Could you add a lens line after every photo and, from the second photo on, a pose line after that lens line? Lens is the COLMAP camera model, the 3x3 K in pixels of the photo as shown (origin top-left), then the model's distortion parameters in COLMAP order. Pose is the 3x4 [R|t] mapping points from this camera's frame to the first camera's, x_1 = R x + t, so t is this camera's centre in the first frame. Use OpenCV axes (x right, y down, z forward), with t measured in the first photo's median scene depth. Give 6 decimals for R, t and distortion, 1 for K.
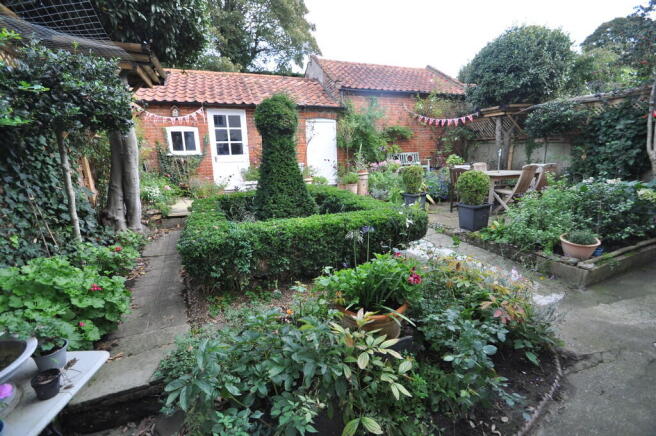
lens RADIAL K [[293.1, 0, 325.5], [0, 293.1, 219.3], [0, 0, 1]] dist [-0.001283, -0.000419]
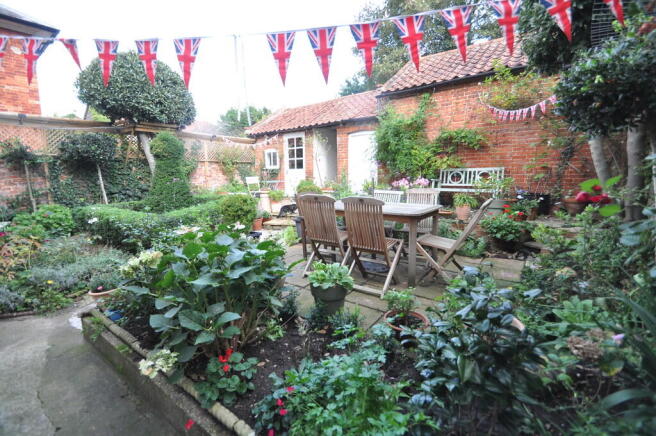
lens RADIAL K [[293.1, 0, 325.5], [0, 293.1, 219.3], [0, 0, 1]] dist [-0.001283, -0.000419]
pose [[0.495937, 0.157629, -0.853932, 0.835854], [-0.188642, 0.979458, 0.071243, -0.123103], [0.847621, 0.125755, 0.515485, 0.492903]]
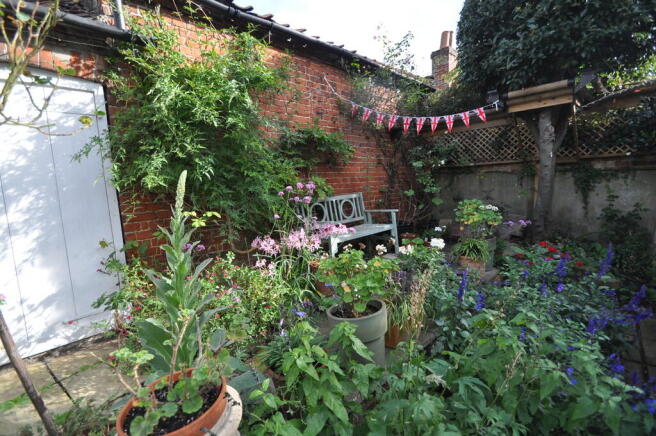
lens RADIAL K [[293.1, 0, 325.5], [0, 293.1, 219.3], [0, 0, 1]] dist [-0.001283, -0.000419]
pose [[0.926019, -0.063707, 0.372062, 0.125644], [0.103794, 0.990635, -0.088708, -0.197418], [-0.362926, 0.120763, 0.923959, 0.778437]]
